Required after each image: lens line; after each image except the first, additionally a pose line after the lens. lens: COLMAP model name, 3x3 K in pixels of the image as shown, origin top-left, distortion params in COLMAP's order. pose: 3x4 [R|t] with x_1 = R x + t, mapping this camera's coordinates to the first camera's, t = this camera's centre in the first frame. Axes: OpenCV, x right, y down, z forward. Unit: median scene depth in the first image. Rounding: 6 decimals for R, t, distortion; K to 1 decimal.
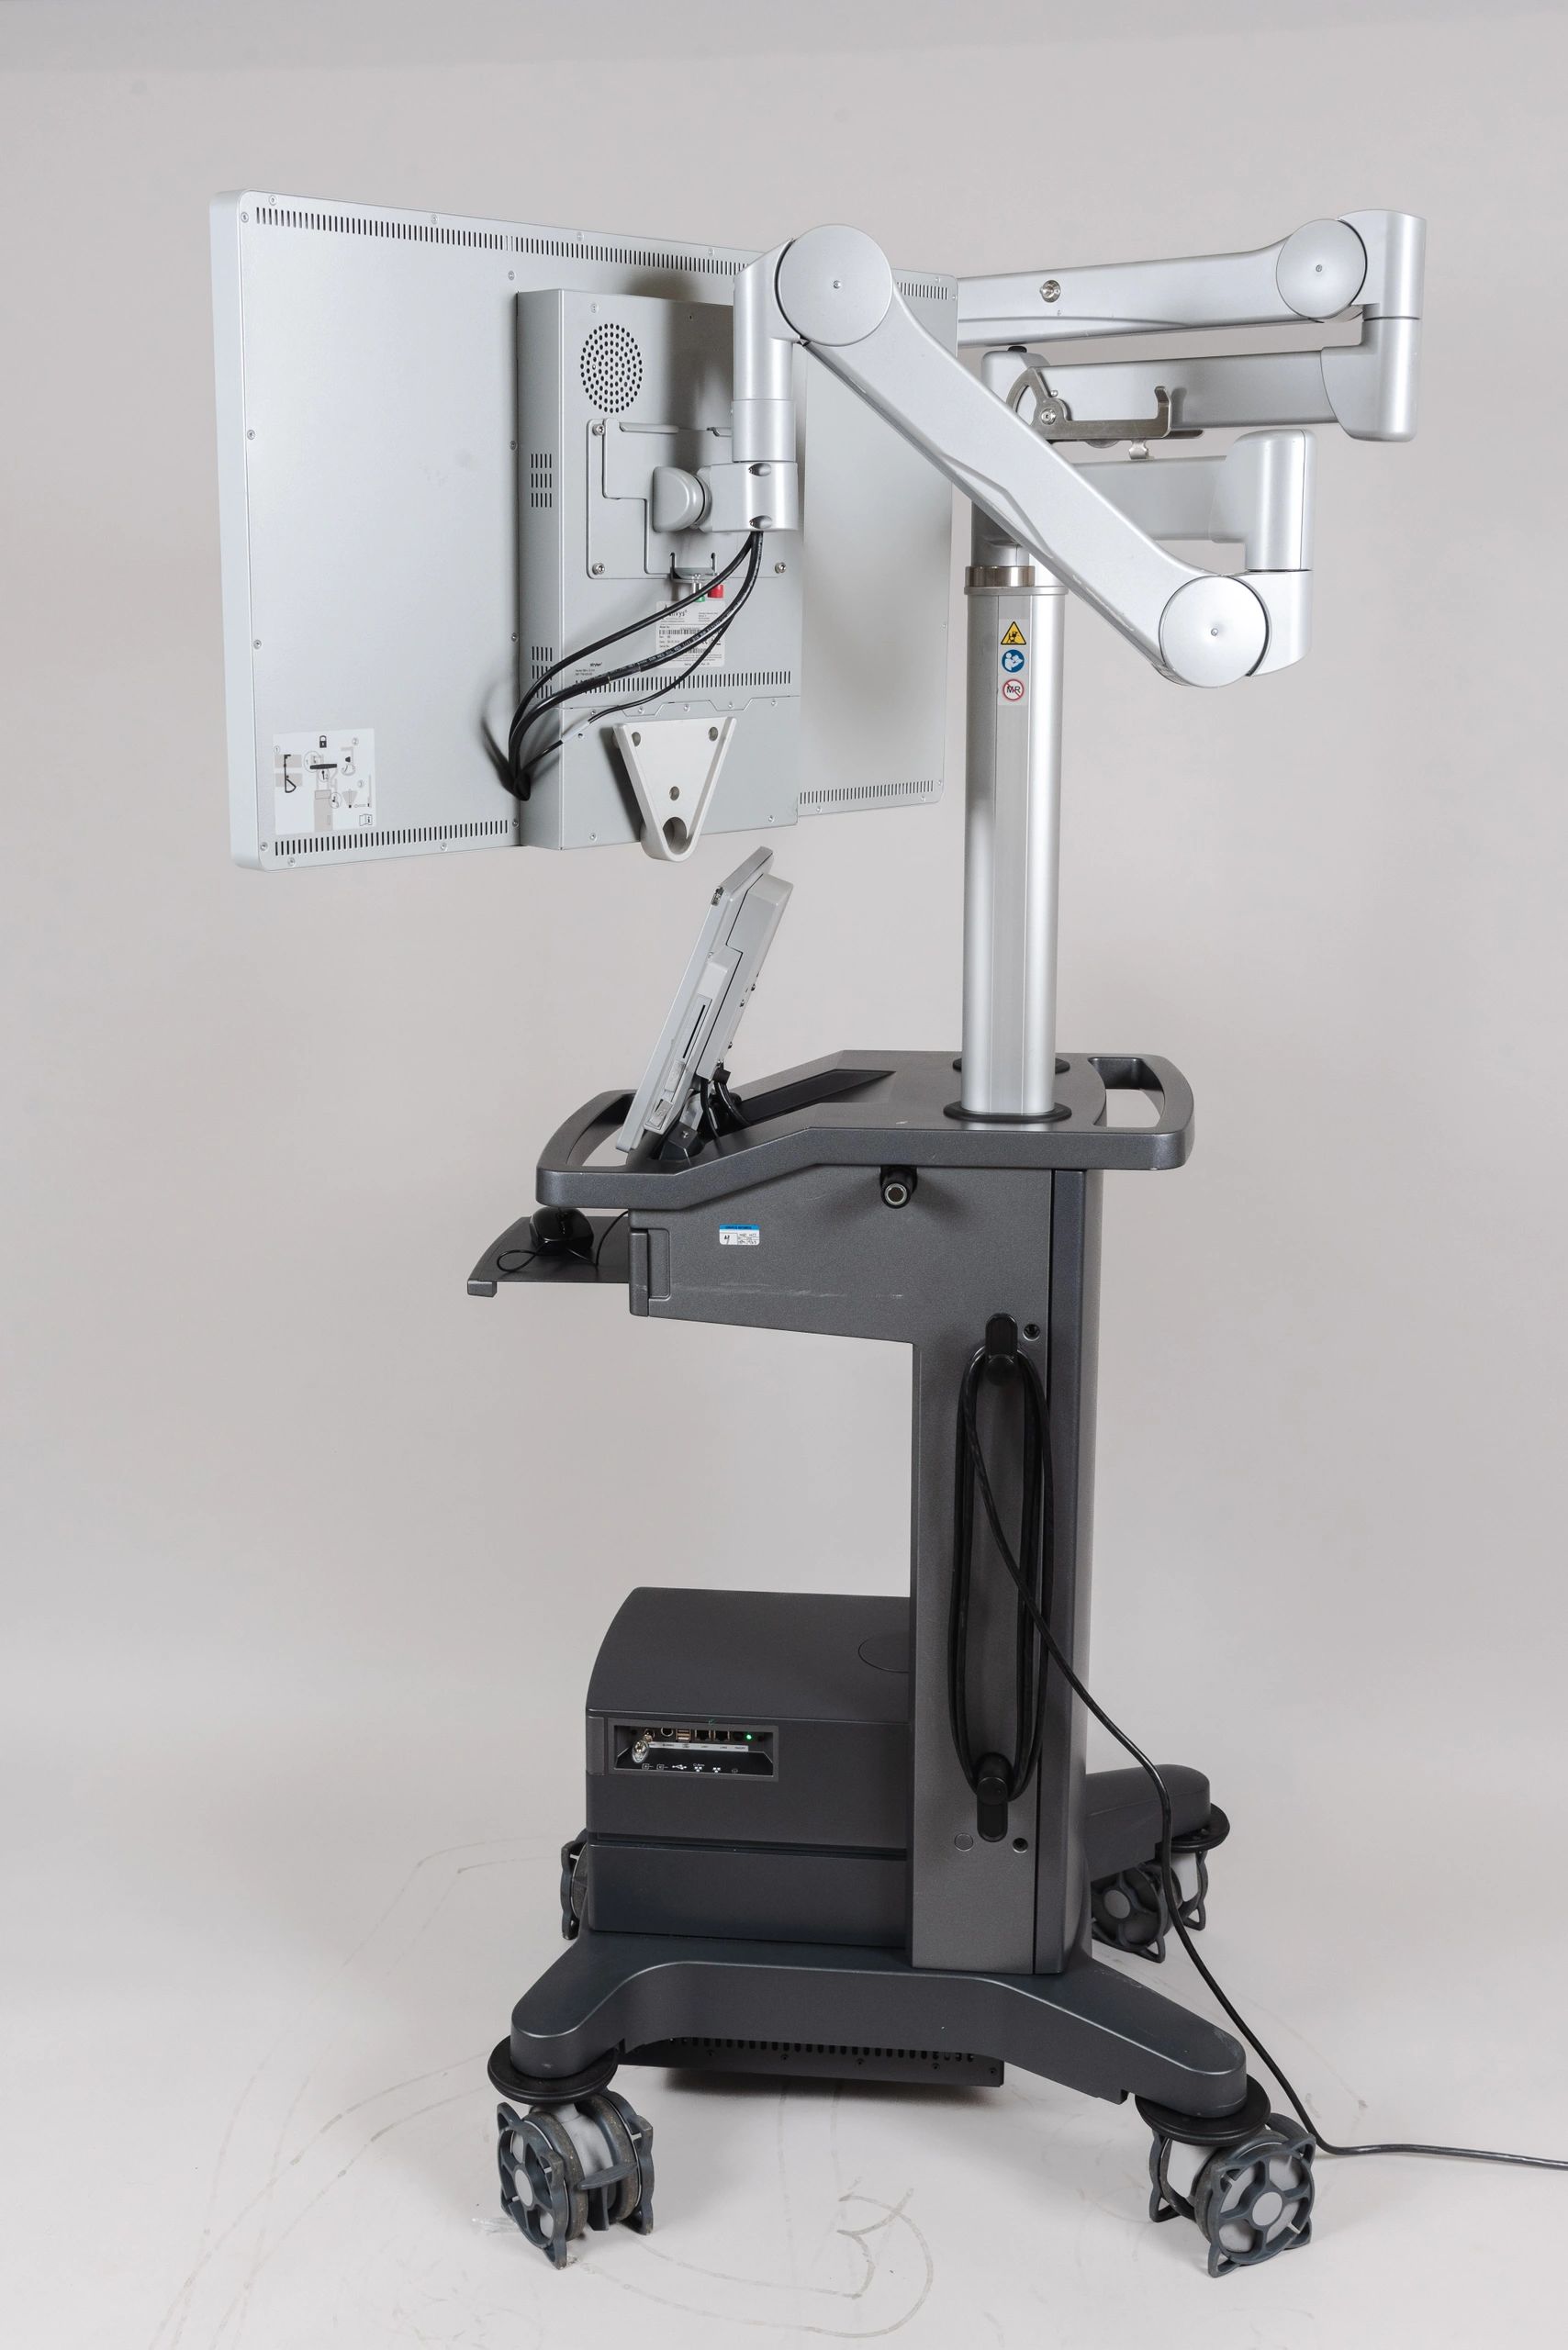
lens RADIAL K [[2616.4, 0, 783.1], [0, 2616.4, 1173.9], [0, 0, 1]] dist [-0.004566, 0.000000]
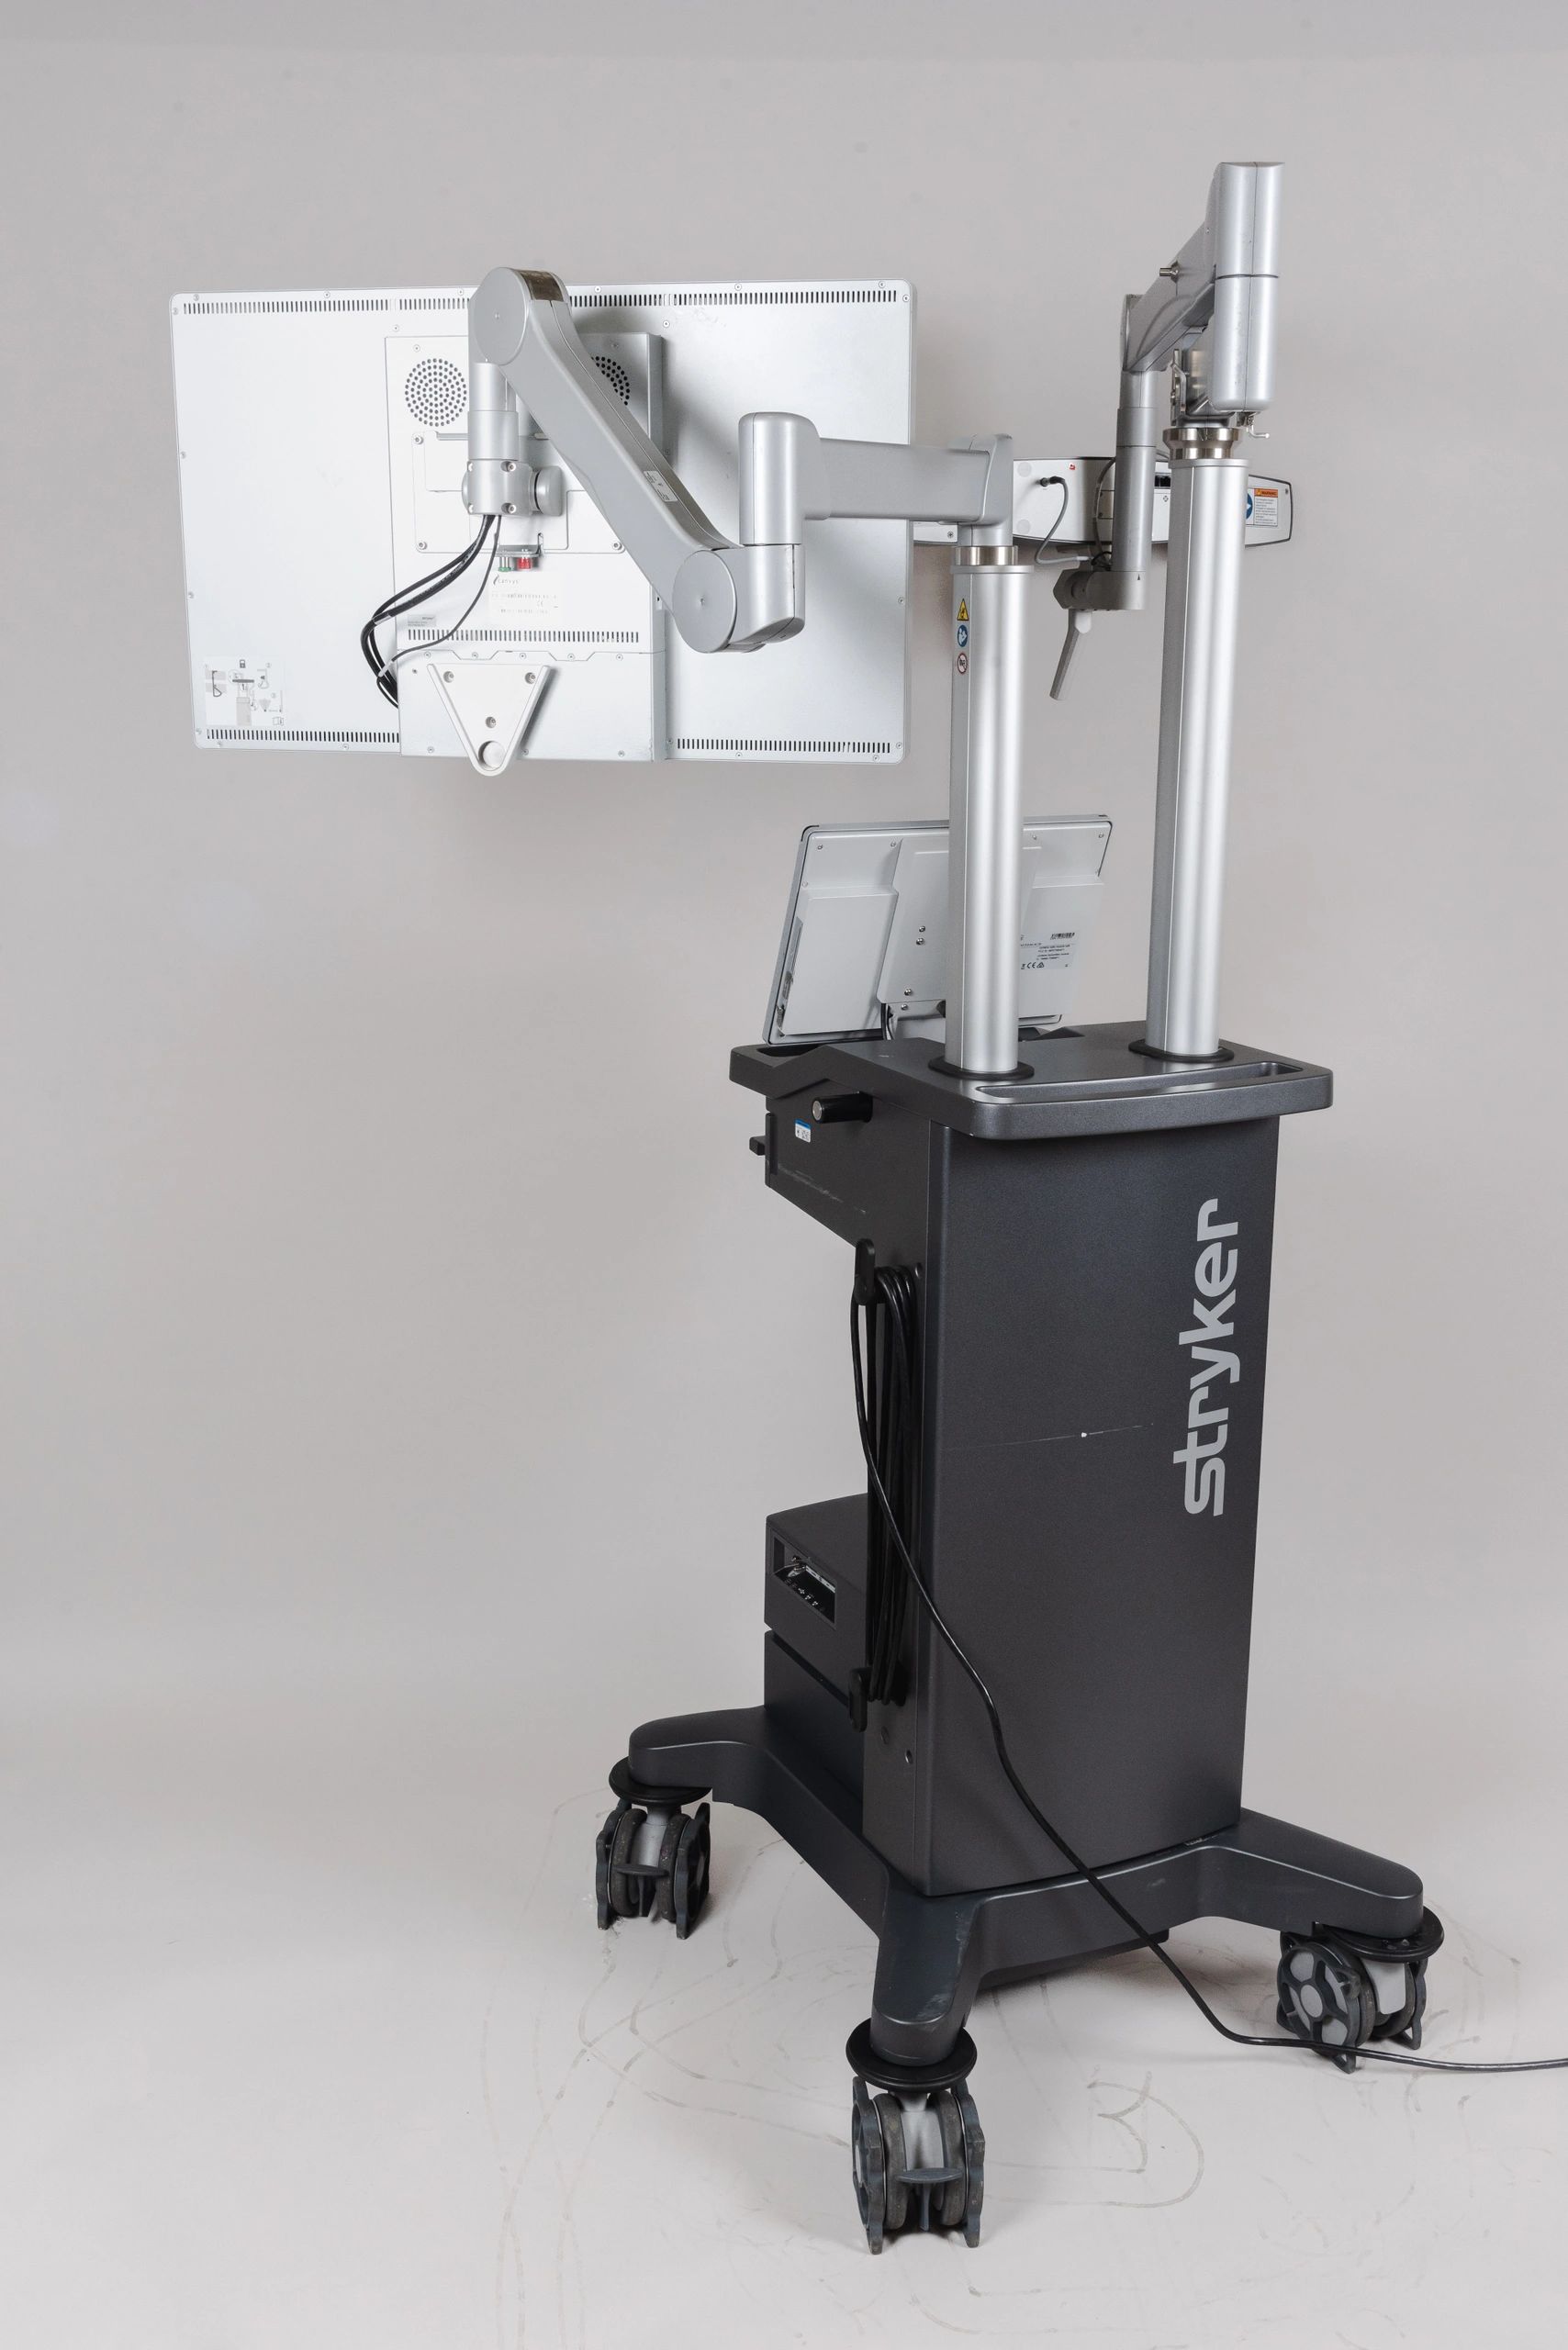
lens RADIAL K [[2616.4, 0, 784.1], [0, 2616.4, 1175.0], [0, 0, 1]] dist [-0.004566, 0.000000]
pose [[0.516294, 0.197066, -0.833430, 0.930545], [-0.200978, 0.973869, 0.105771, -0.076713], [0.832495, 0.112892, 0.542409, 0.368835]]
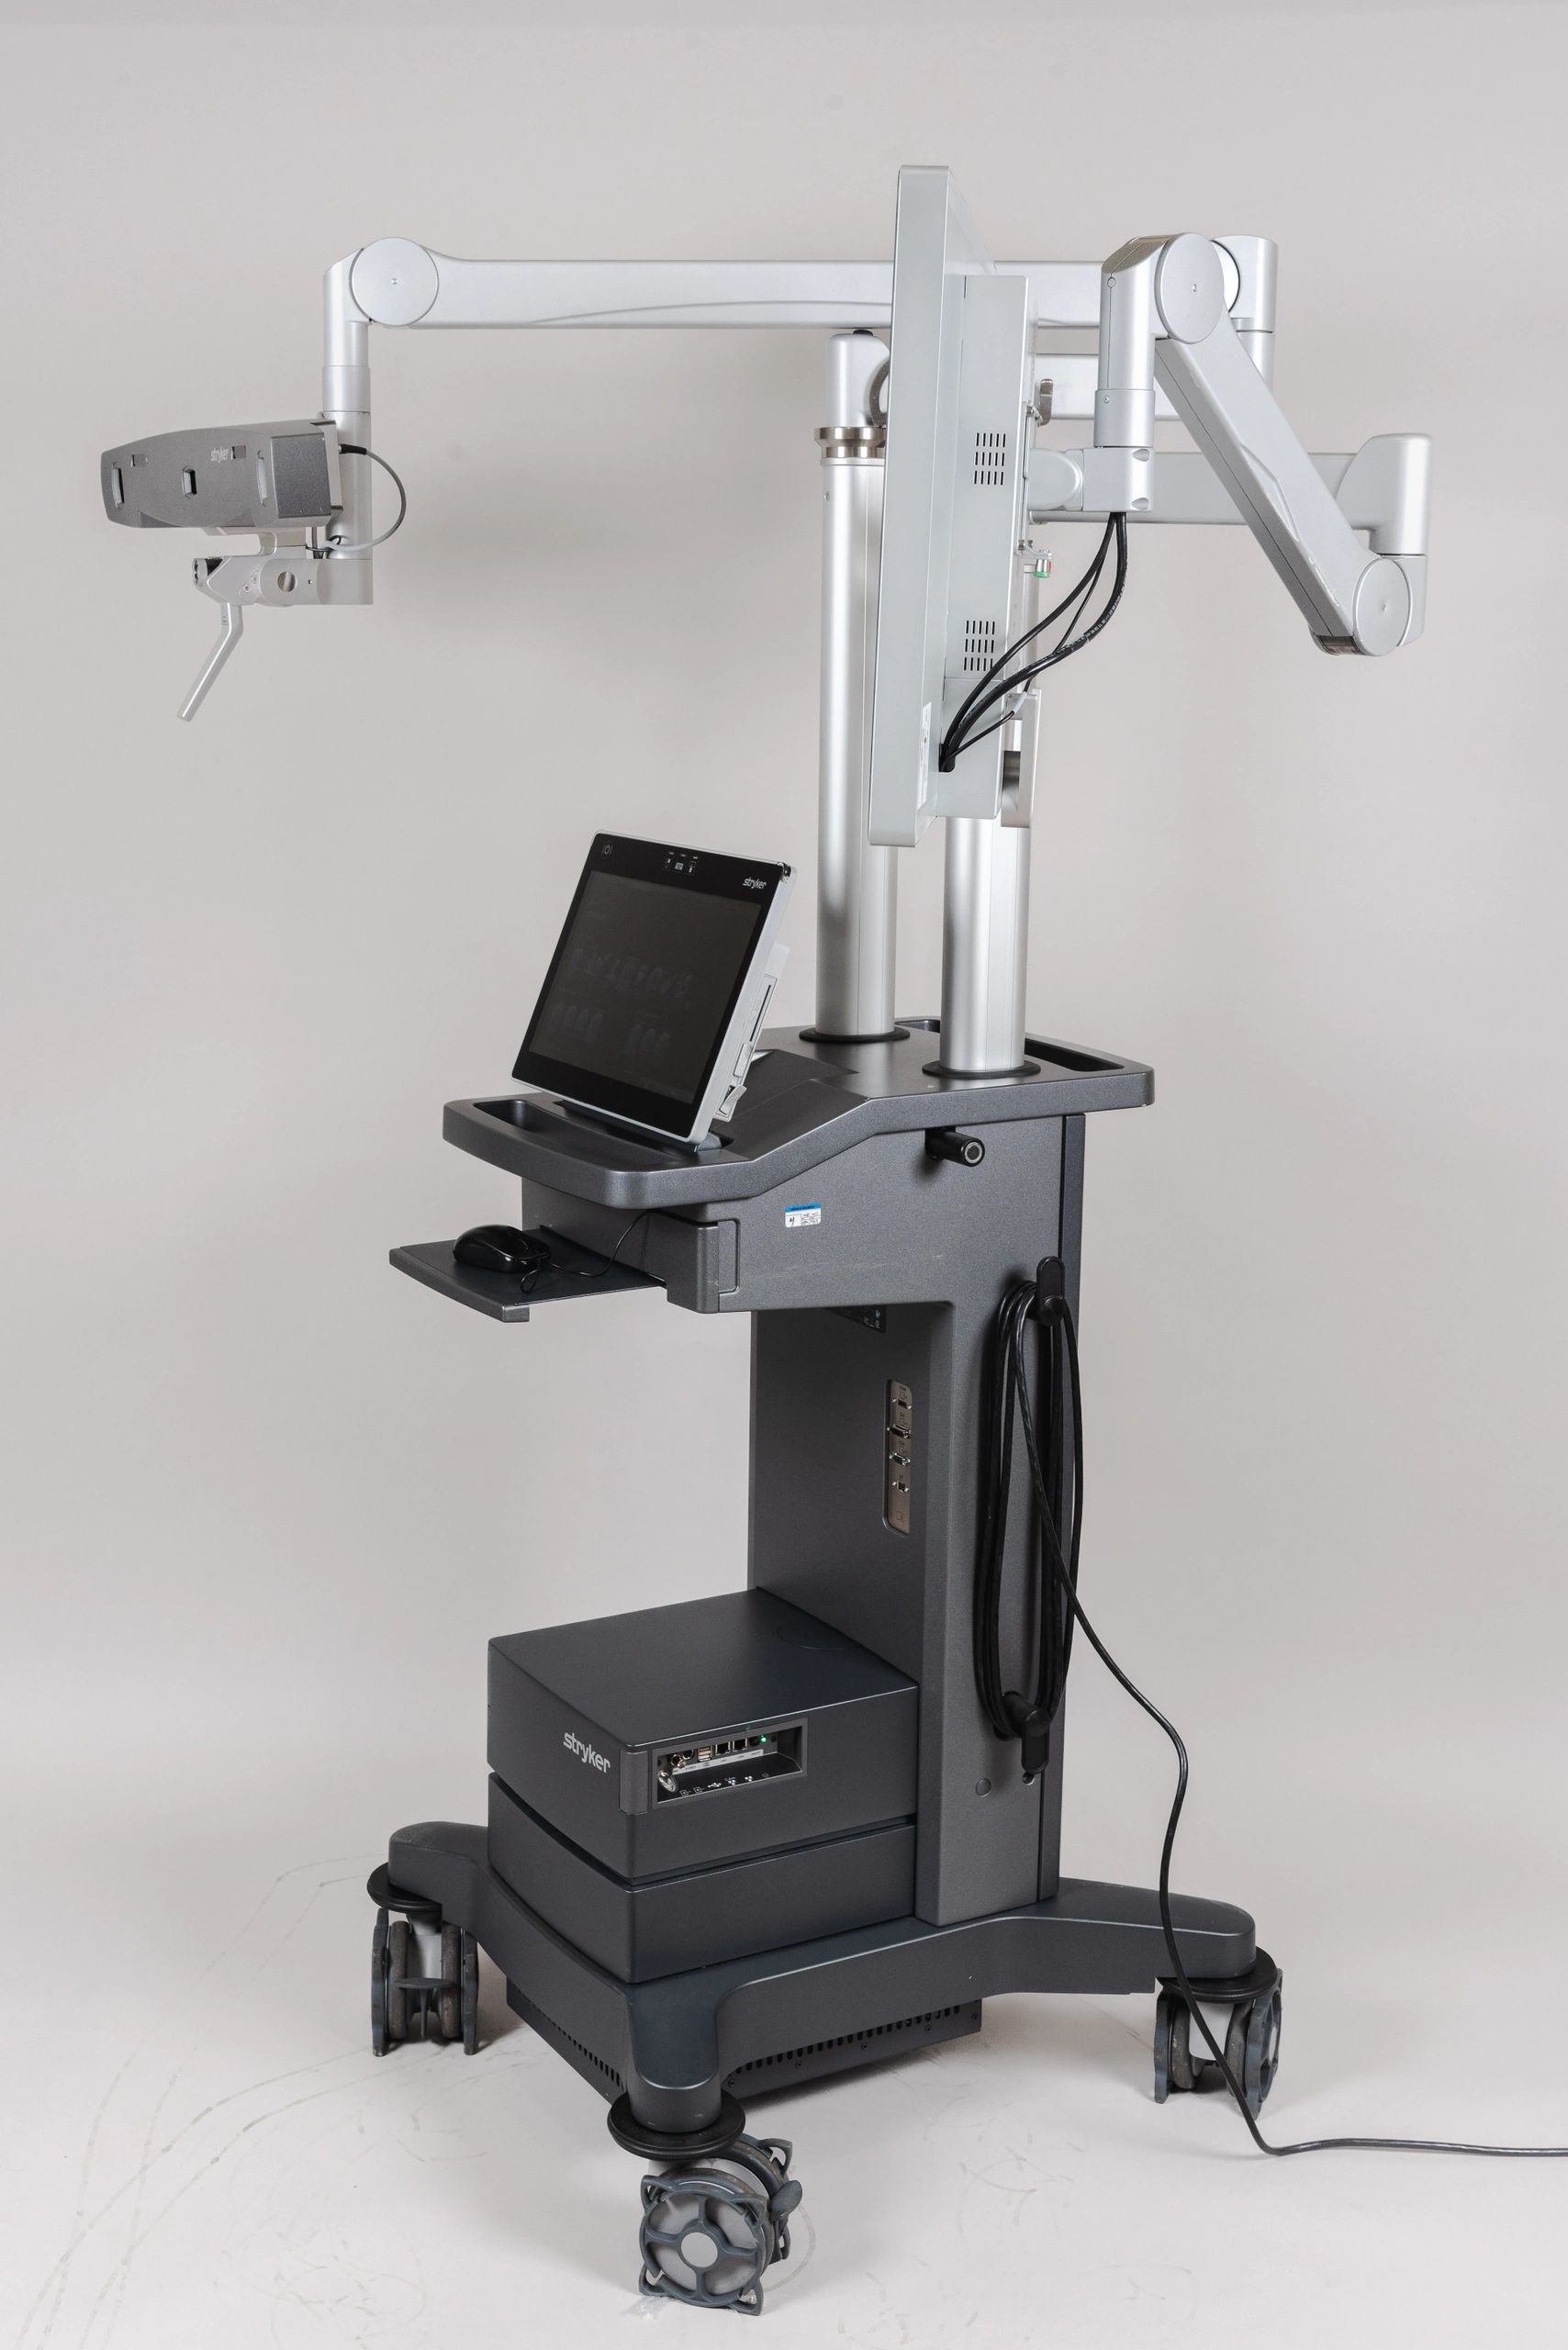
lens RADIAL K [[2995.3, 0, 788.9], [0, 2995.3, 1180.2], [0, 0, 1]] dist [0.011725, 0.000000]
pose [[0.799284, -0.109873, 0.590824, -0.688352], [0.121471, 0.992389, 0.020221, -0.013521], [-0.588549, 0.055606, 0.806547, 0.090183]]
